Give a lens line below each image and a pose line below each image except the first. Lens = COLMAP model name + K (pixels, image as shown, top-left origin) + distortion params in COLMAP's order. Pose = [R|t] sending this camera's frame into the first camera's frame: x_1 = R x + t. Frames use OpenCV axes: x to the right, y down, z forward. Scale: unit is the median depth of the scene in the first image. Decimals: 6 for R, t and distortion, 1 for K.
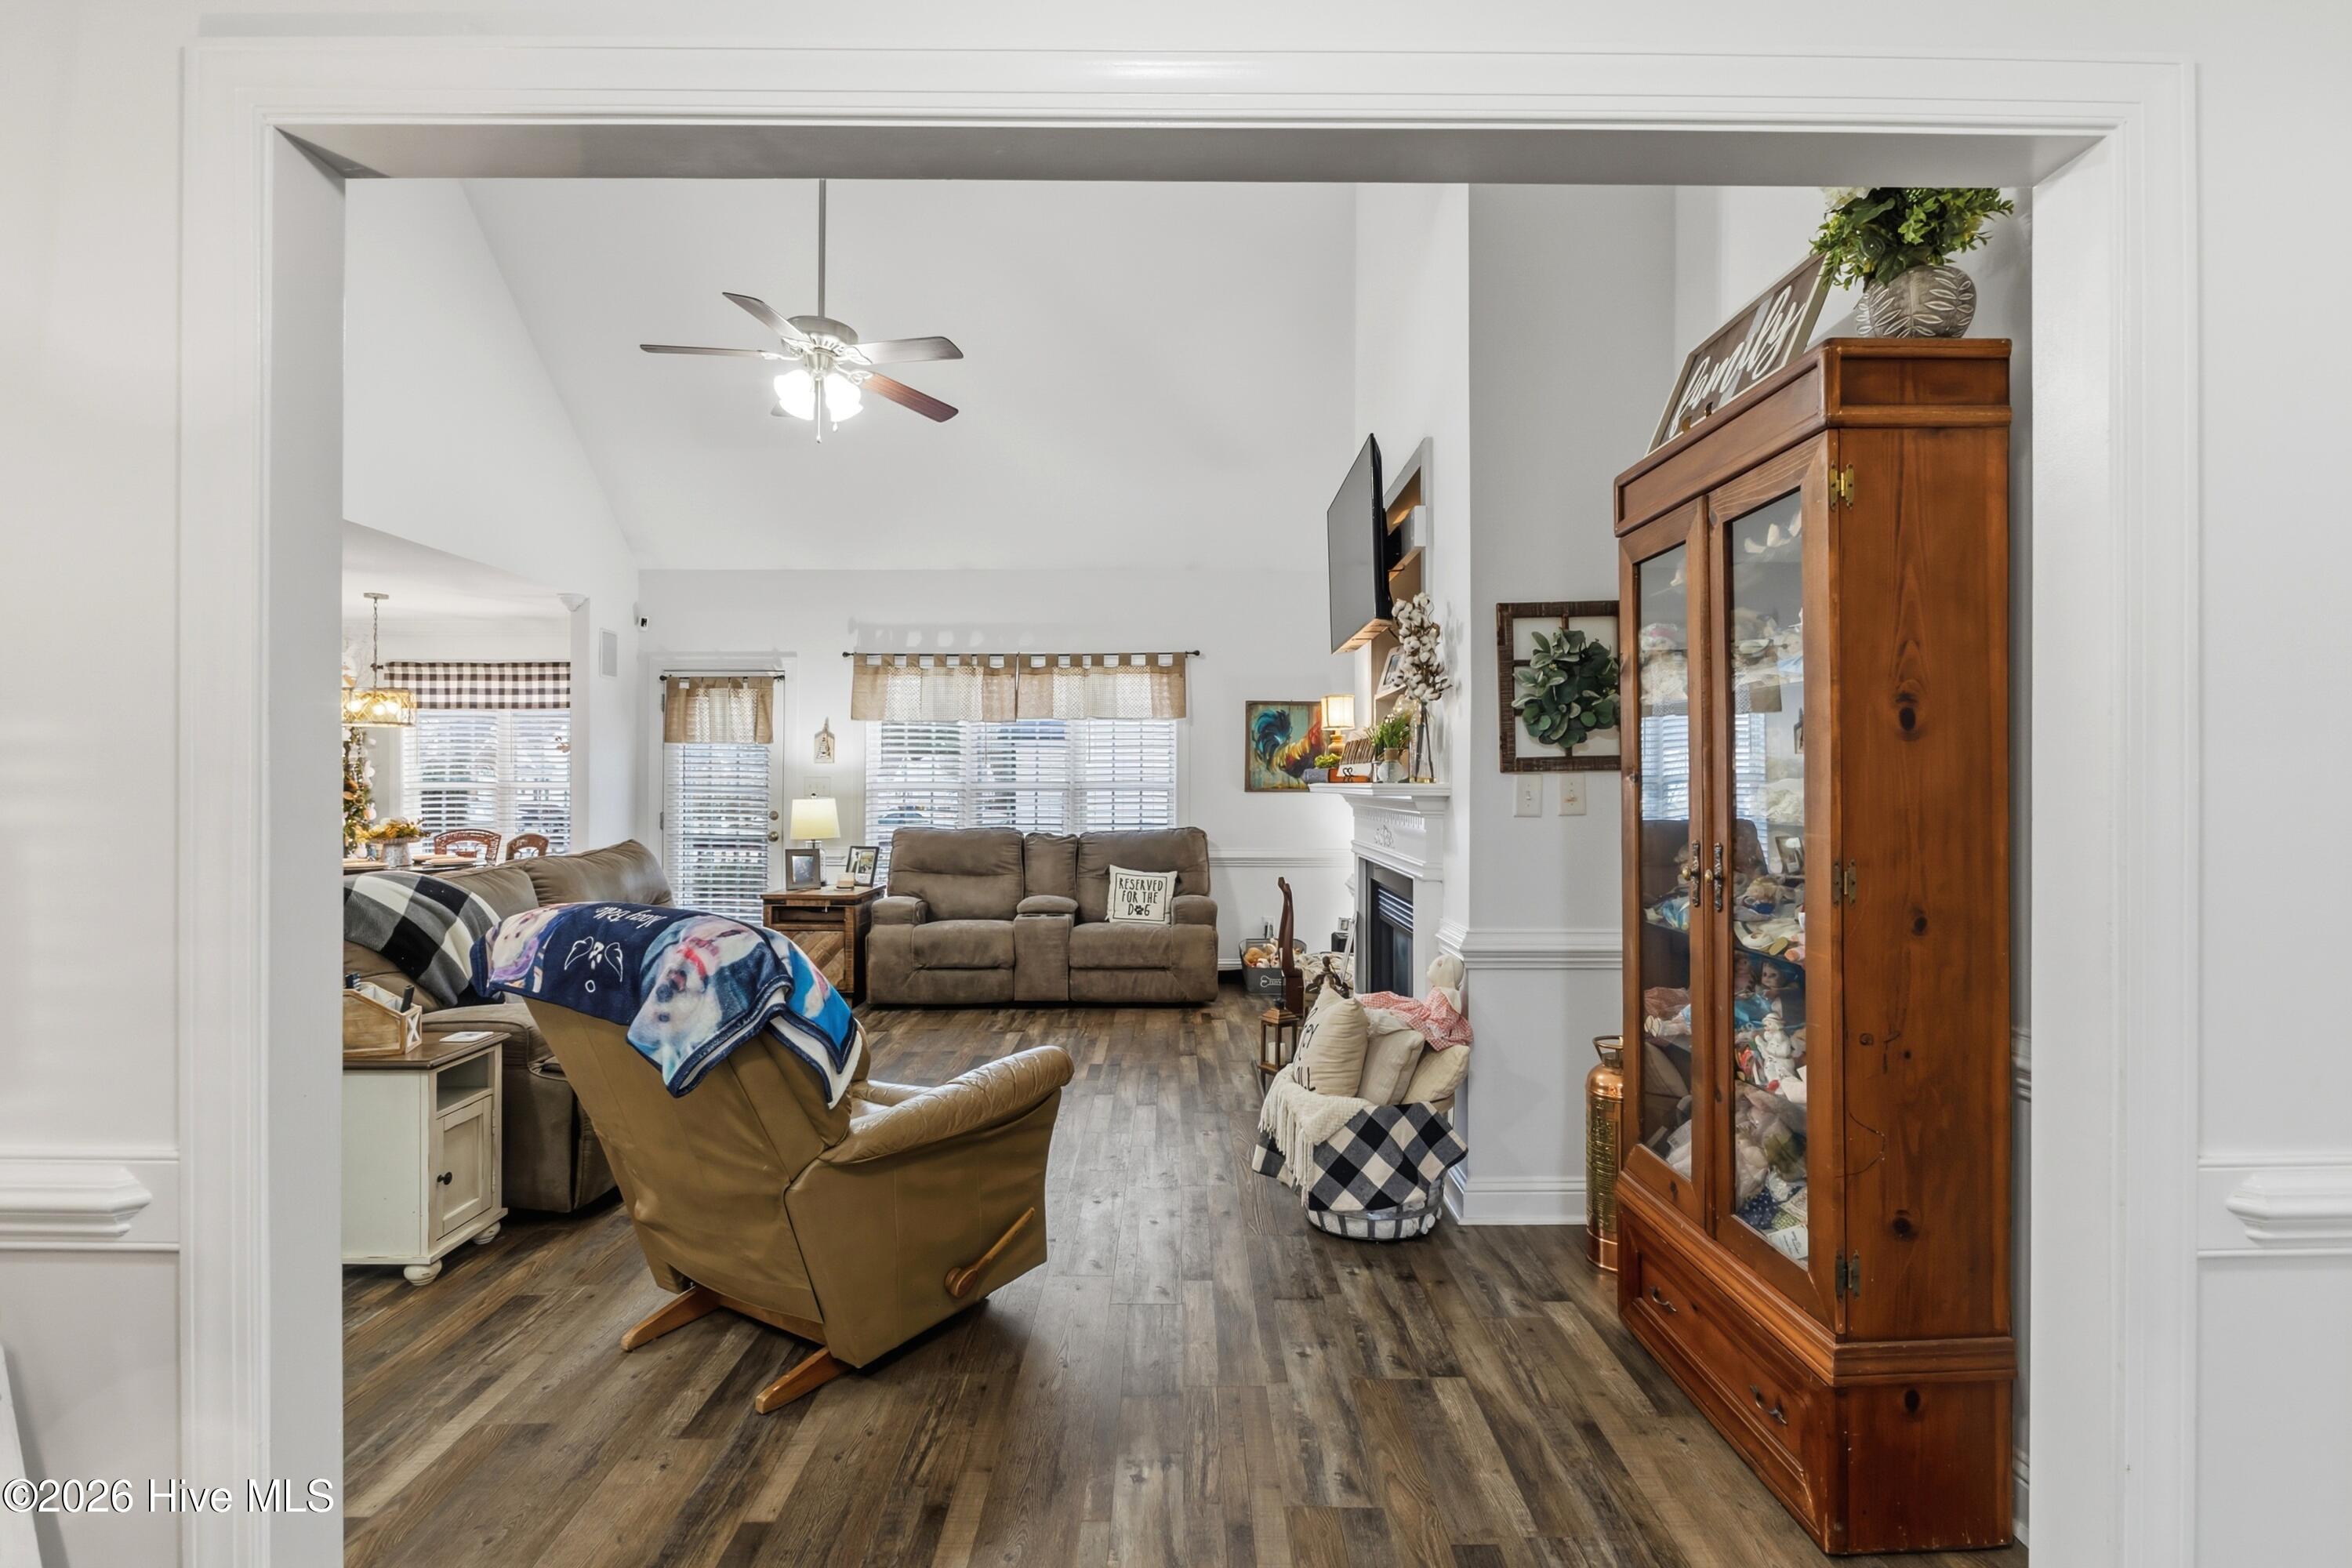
lens RADIAL K [[1099.1, 0, 1176.0], [0, 1099.1, 784.0], [0, 0, 1]] dist [-0.008405, 0.000285]
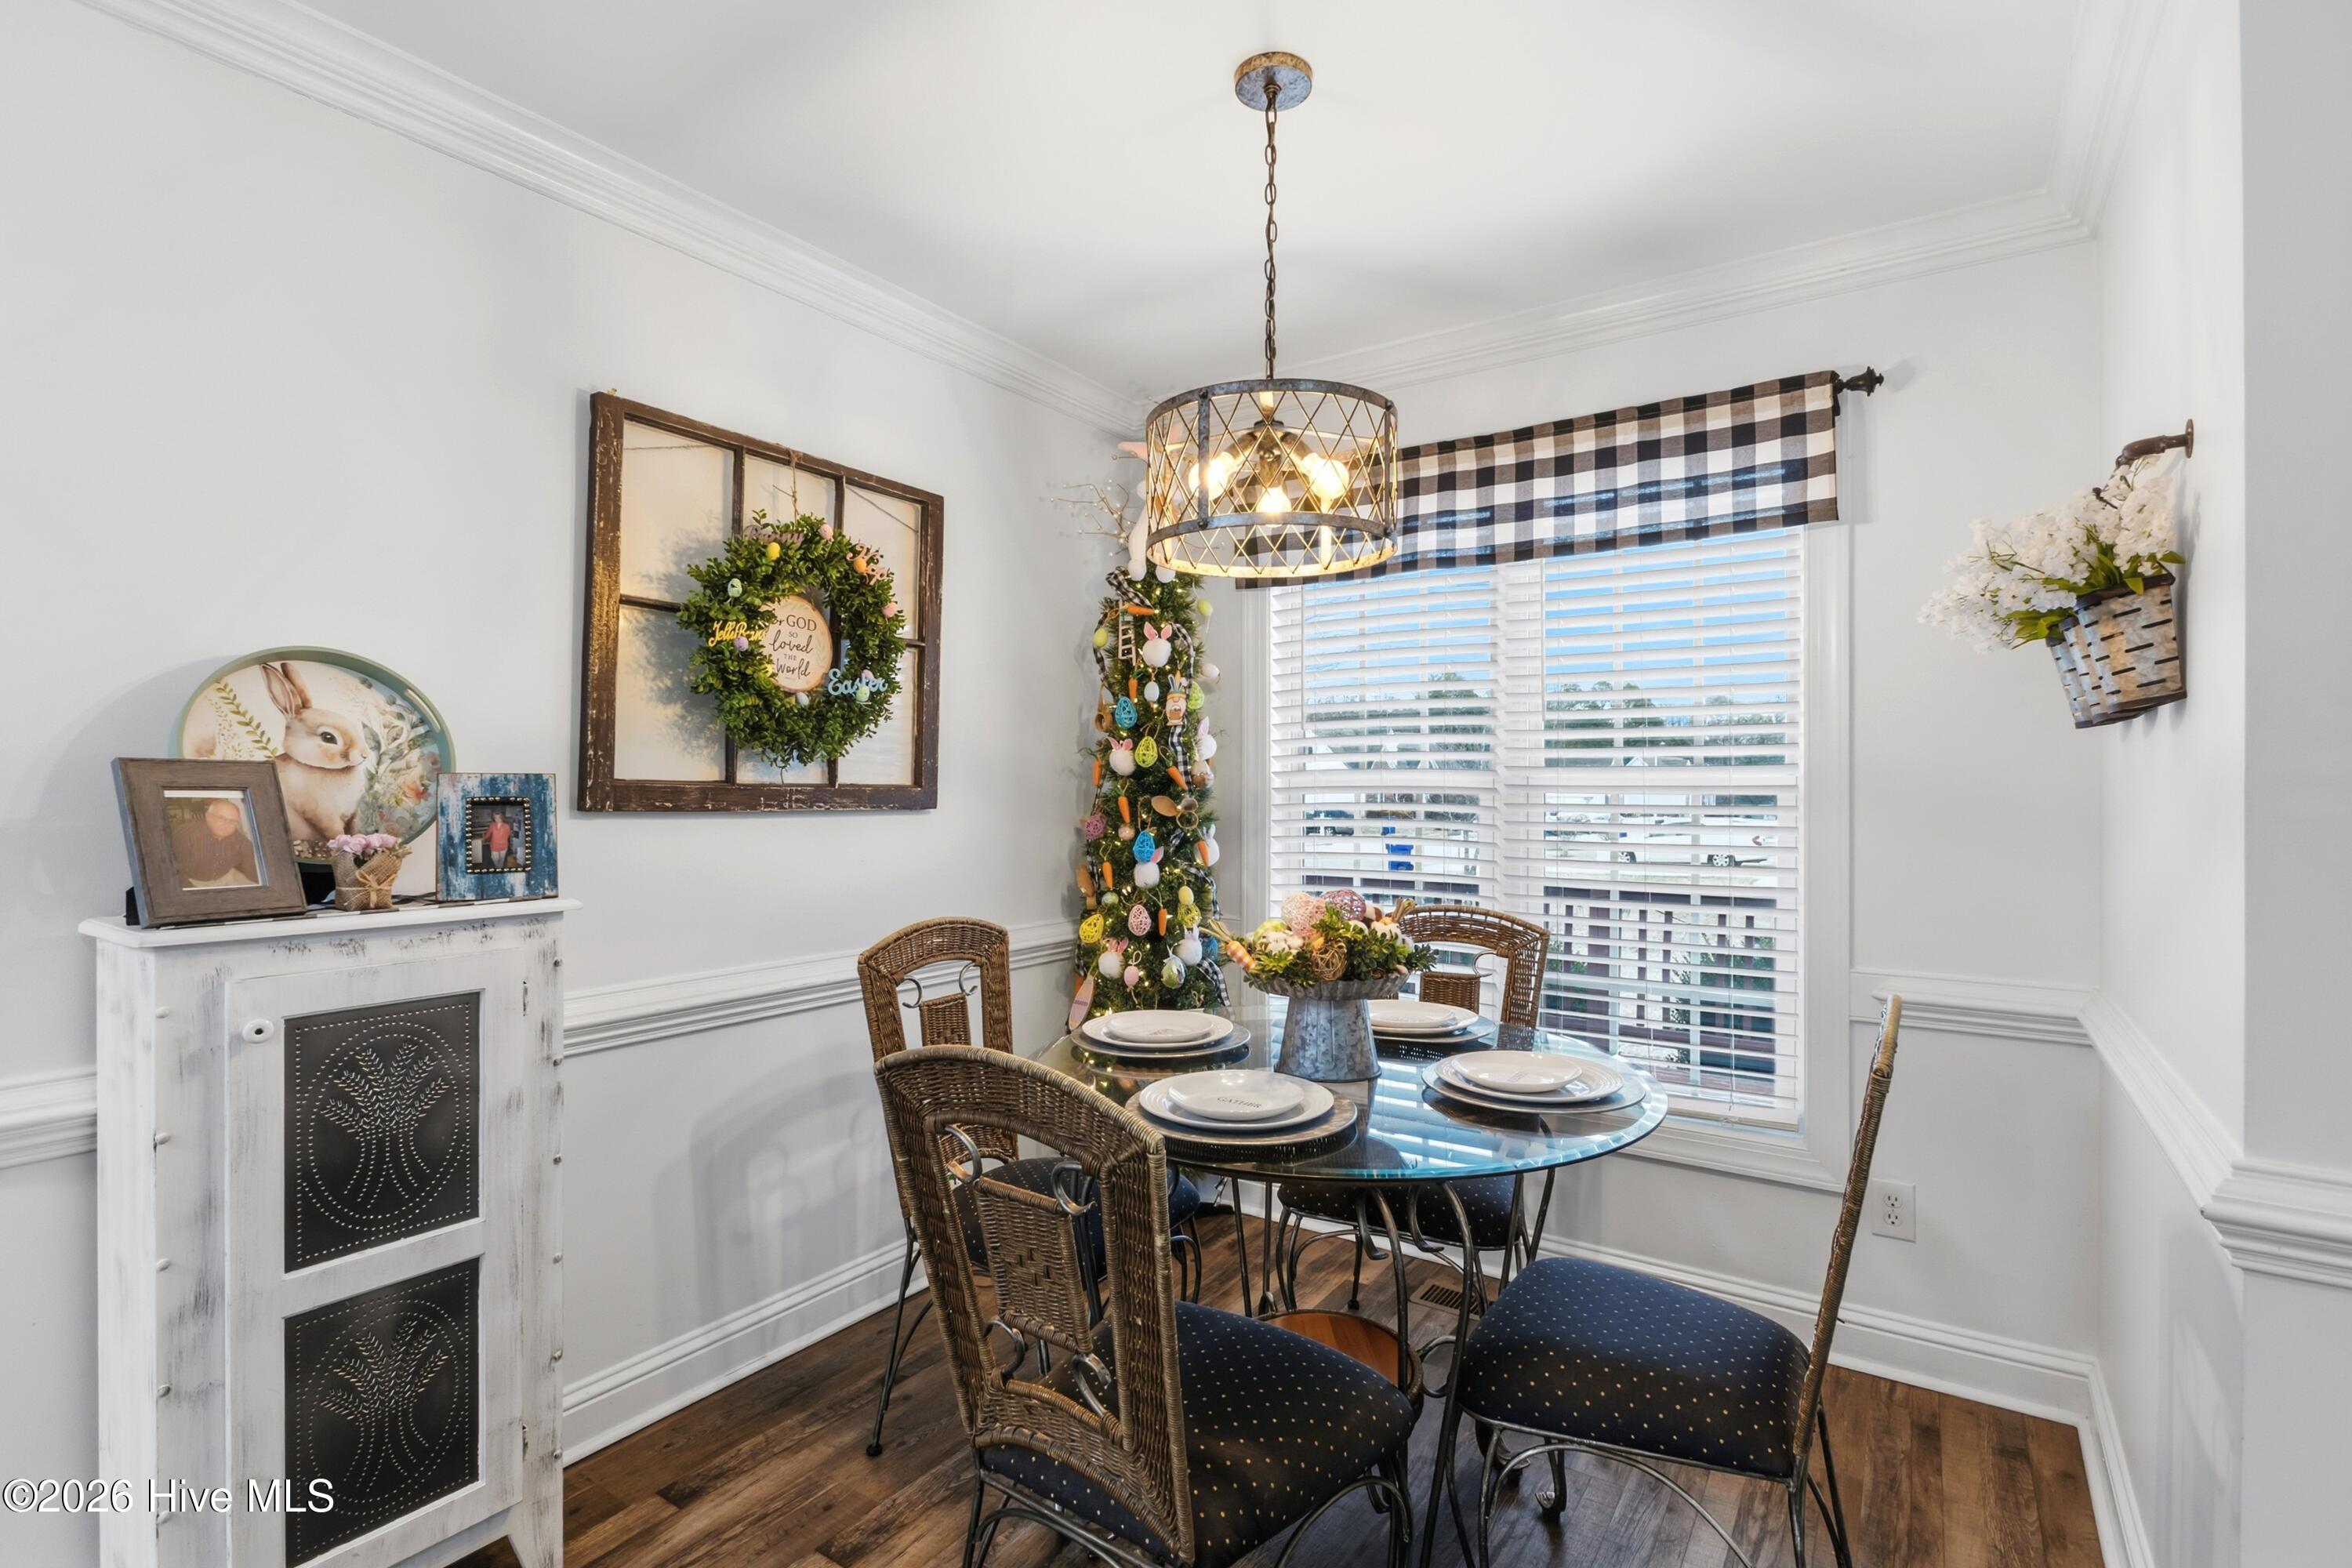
lens RADIAL K [[1099.1, 0, 1176.0], [0, 1099.1, 784.0], [0, 0, 1]] dist [-0.008405, 0.000285]
pose [[0.822153, 0.002076, -0.569263, -0.520972], [-0.004836, 0.999983, -0.003339, 0.003997], [0.569246, 0.005498, 0.822149, 0.667742]]
